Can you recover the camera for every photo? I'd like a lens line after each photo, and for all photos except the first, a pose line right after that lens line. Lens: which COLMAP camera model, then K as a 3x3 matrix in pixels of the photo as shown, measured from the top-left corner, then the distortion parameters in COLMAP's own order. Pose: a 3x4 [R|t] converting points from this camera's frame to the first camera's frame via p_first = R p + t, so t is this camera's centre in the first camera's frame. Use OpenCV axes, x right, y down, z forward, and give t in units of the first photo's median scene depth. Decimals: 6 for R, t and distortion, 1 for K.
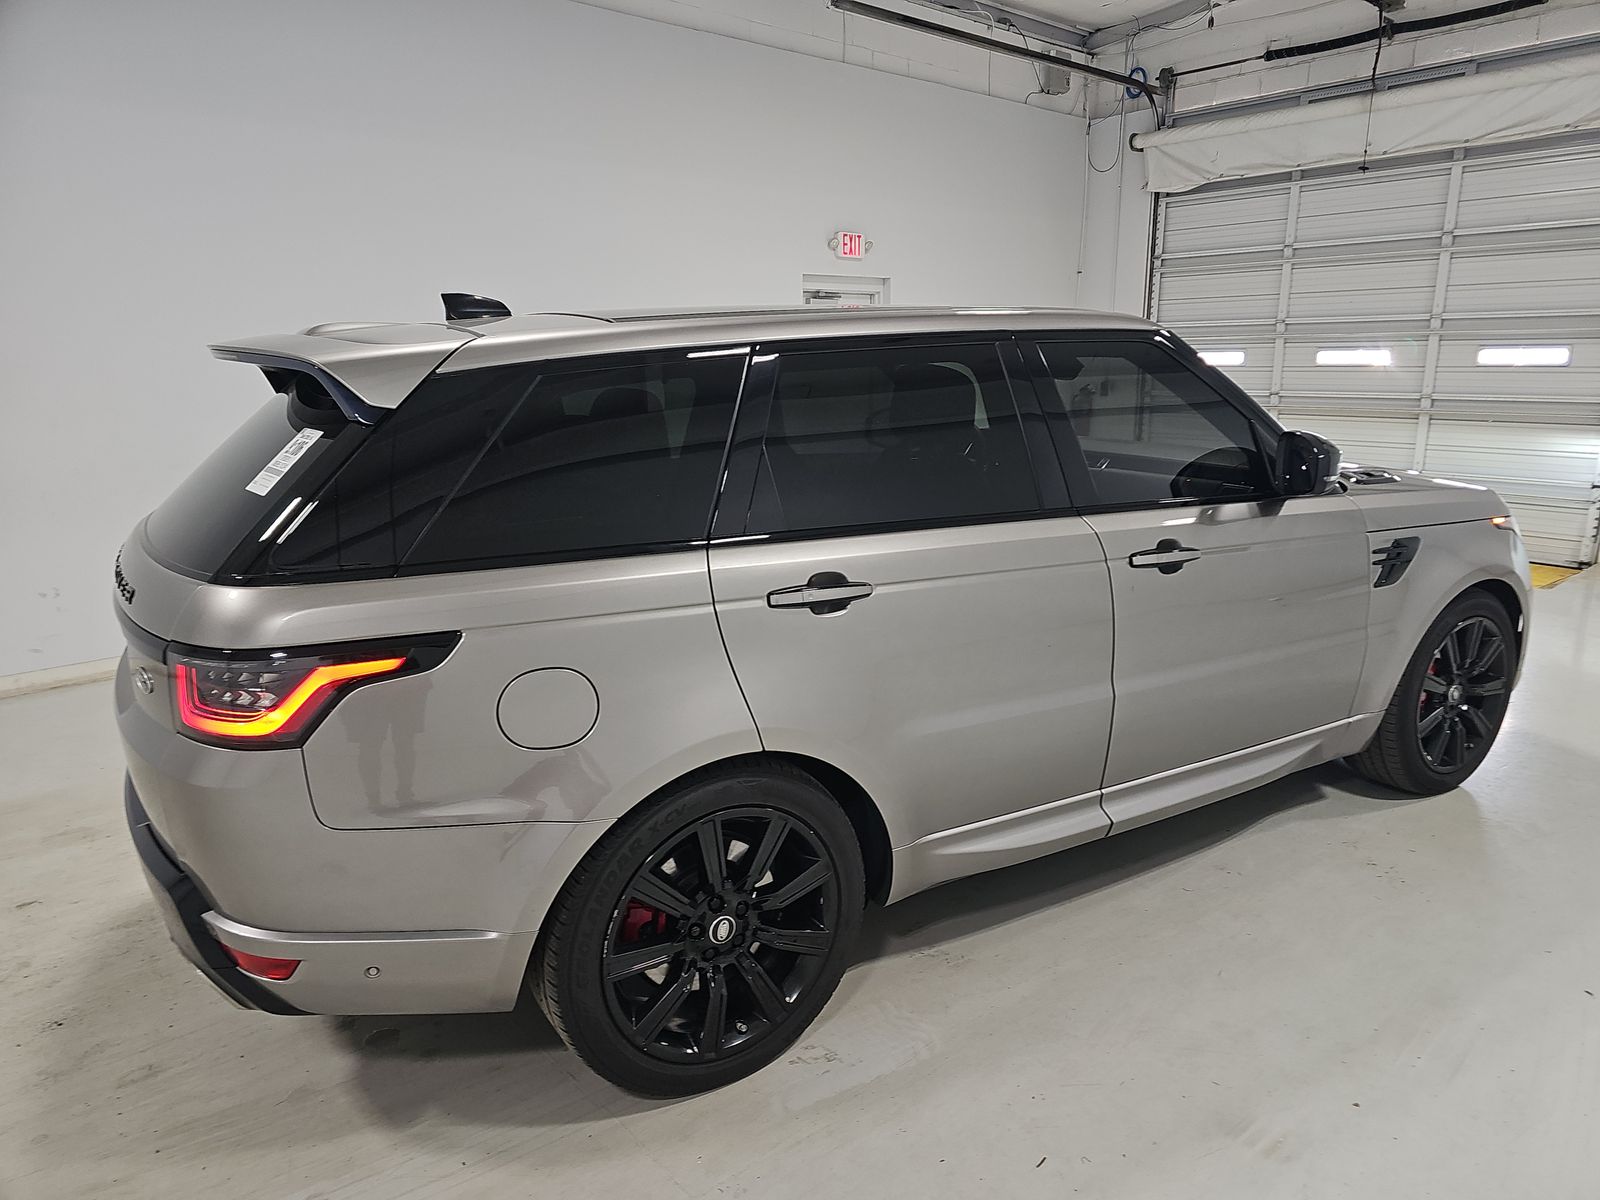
lens RADIAL K [[1046.6, 0, 783.1], [0, 1046.6, 601.0], [0, 0, 1]] dist [0.001565, -0.003182]
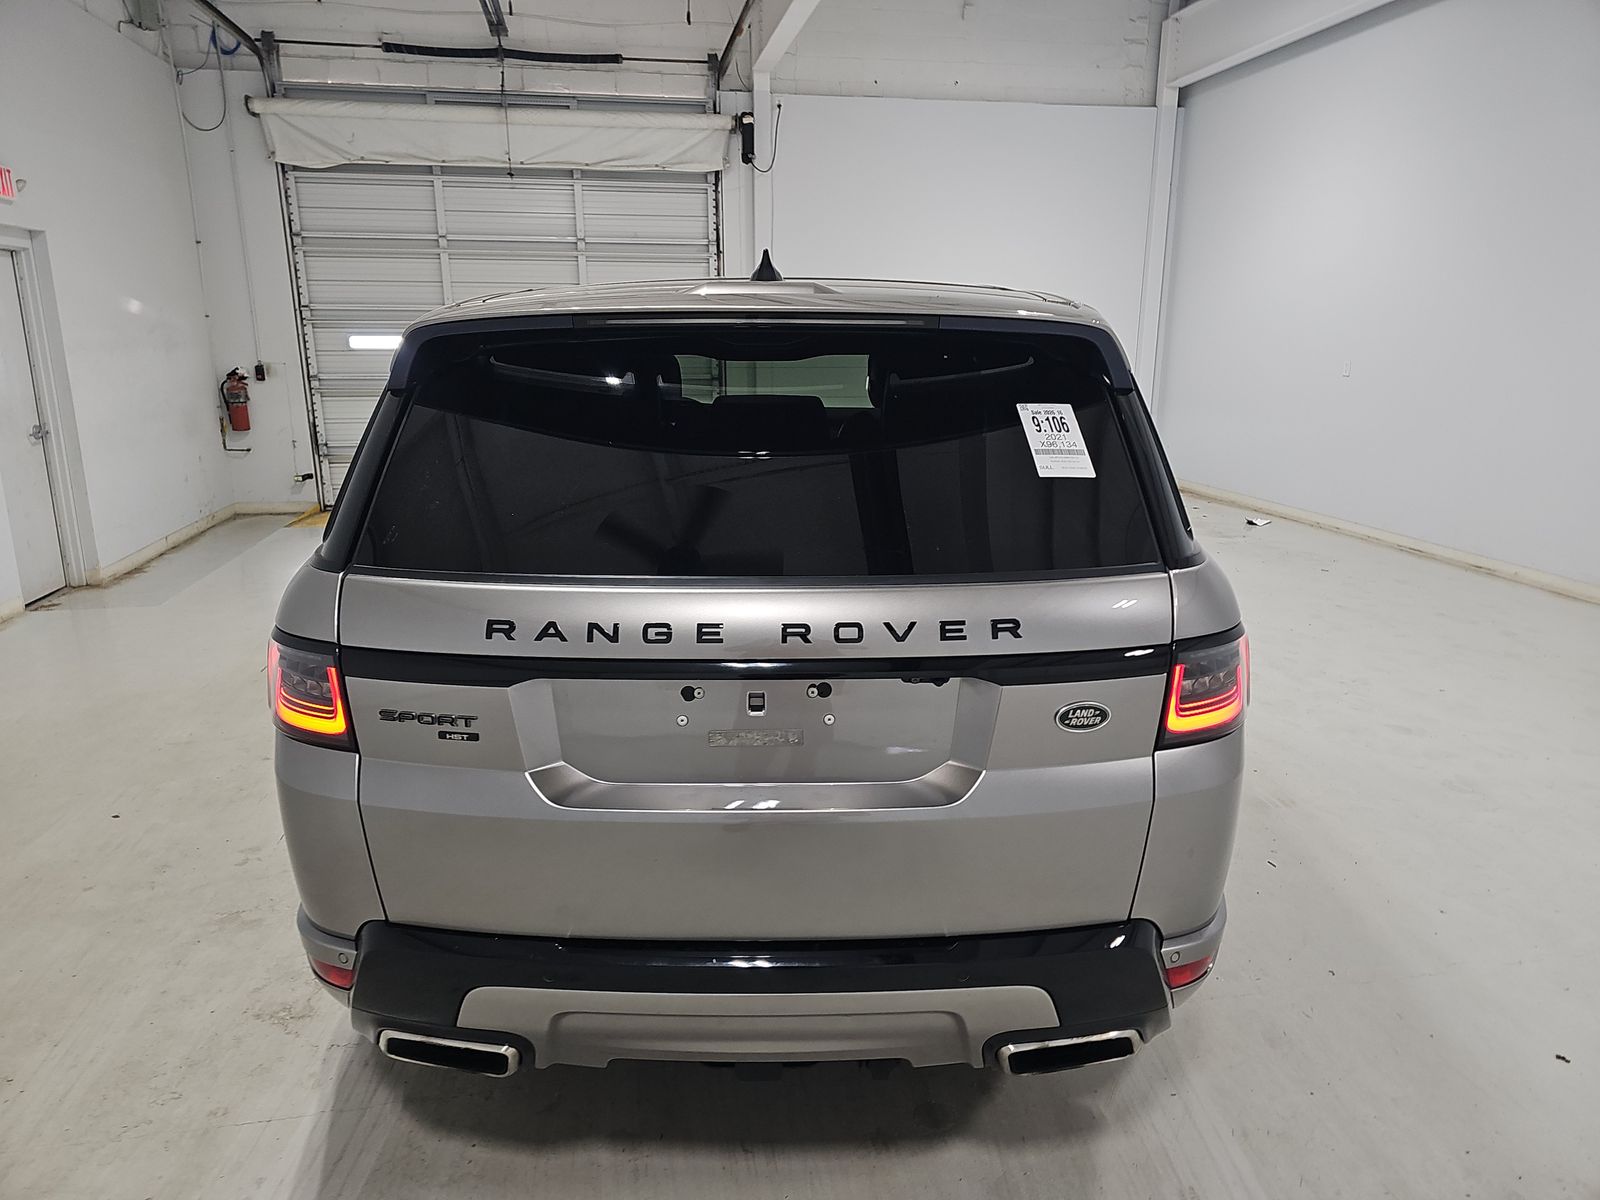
lens RADIAL K [[1046.6, 0, 783.1], [0, 1046.6, 601.0], [0, 0, 1]] dist [0.001565, -0.003182]
pose [[0.525740, -0.195607, 0.827850, -0.282854], [0.185696, 0.976122, 0.112711, -0.030539], [-0.830129, 0.094471, 0.549509, 0.154175]]
